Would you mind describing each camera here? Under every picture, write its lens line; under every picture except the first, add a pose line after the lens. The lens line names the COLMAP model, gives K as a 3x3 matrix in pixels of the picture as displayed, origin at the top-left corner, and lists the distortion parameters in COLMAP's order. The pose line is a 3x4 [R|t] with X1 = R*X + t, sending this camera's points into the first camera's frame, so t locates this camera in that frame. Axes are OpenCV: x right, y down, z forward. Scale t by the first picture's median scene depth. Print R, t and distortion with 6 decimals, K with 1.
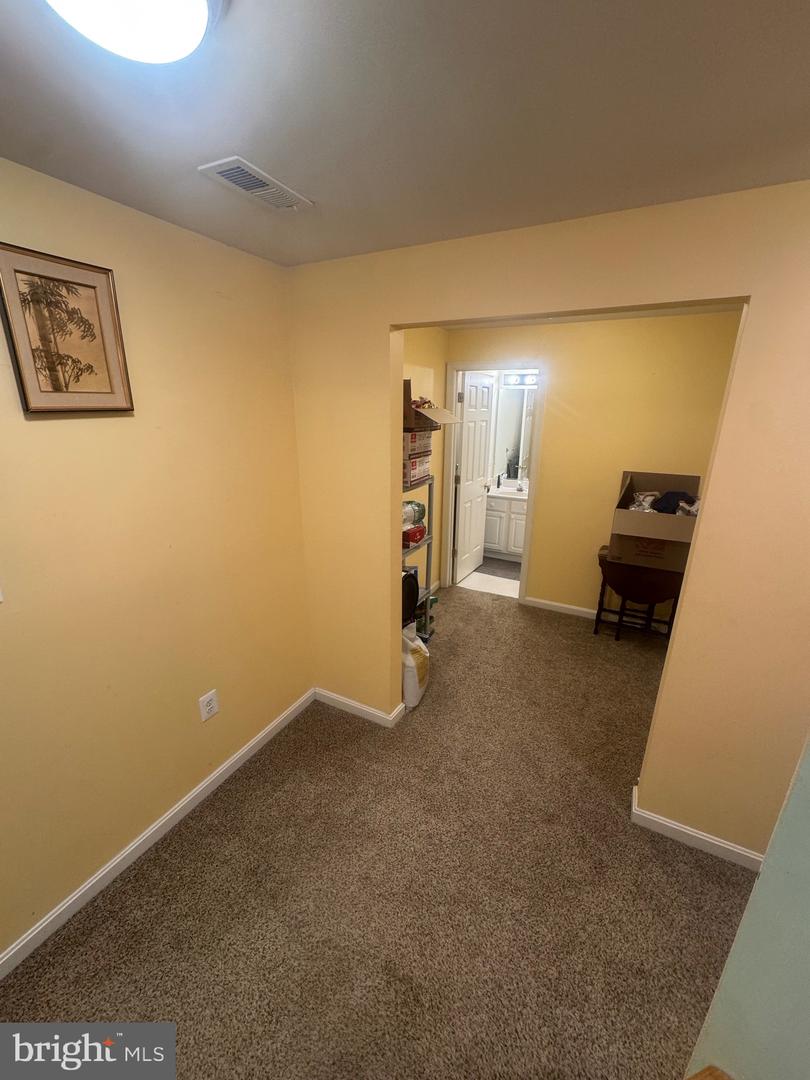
lens RADIAL K [[432.4, 0, 407.1], [0, 432.4, 536.9], [0, 0, 1]] dist [-0.001862, 0.000798]
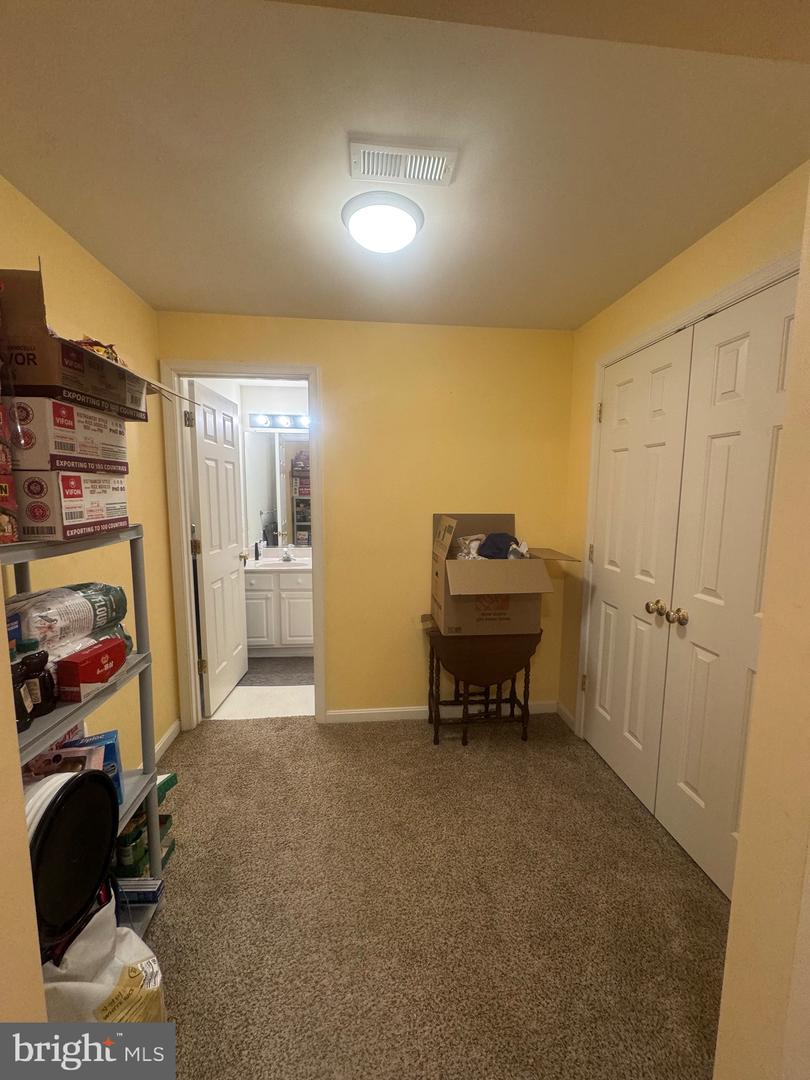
lens RADIAL K [[432.4, 0, 409.0], [0, 432.4, 538.2], [0, 0, 1]] dist [-0.001862, 0.000798]
pose [[0.834157, -0.064262, 0.547770, 0.035833], [0.162322, 0.977805, -0.132476, -0.013221], [-0.527099, 0.199421, 0.826074, 0.358309]]
